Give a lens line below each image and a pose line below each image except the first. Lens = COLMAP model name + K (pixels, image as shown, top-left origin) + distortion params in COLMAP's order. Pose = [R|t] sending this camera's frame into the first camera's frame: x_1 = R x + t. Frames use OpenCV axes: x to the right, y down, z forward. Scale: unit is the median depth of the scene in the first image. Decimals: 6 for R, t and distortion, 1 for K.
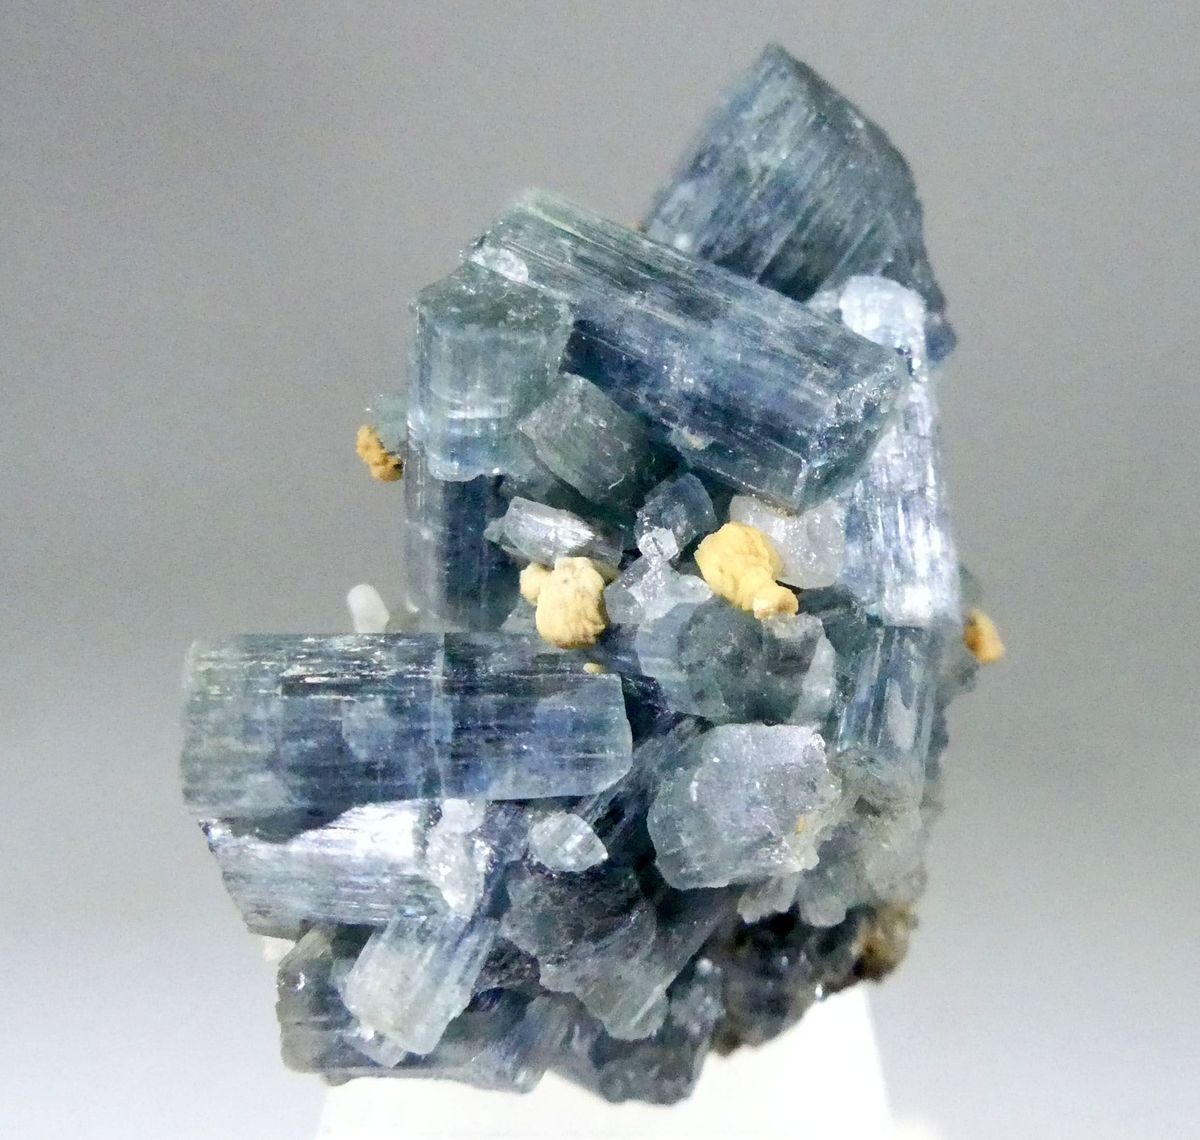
lens RADIAL K [[1048.5, 0, 600.2], [0, 1048.5, 576.0], [0, 0, 1]] dist [-0.007005, -0.019801]
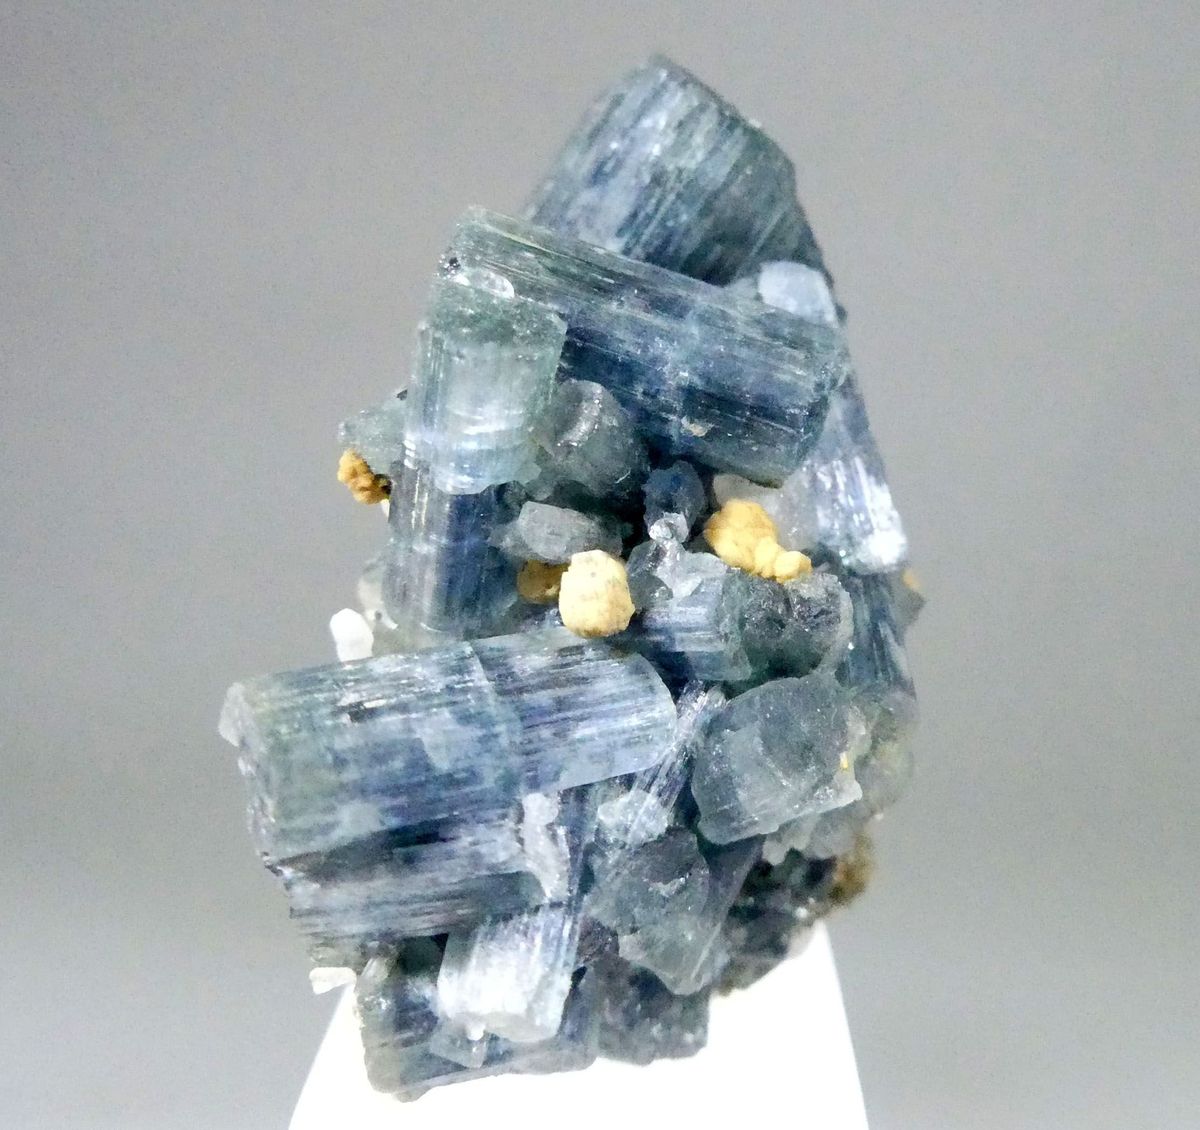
lens RADIAL K [[1048.5, 0, 597.2], [0, 1048.5, 563.0], [0, 0, 1]] dist [-0.007005, -0.019801]
pose [[0.973118, -0.136584, 0.185437, -0.220244], [0.137159, 0.990501, 0.009787, -0.015774], [-0.185012, 0.015911, 0.982607, -0.041362]]
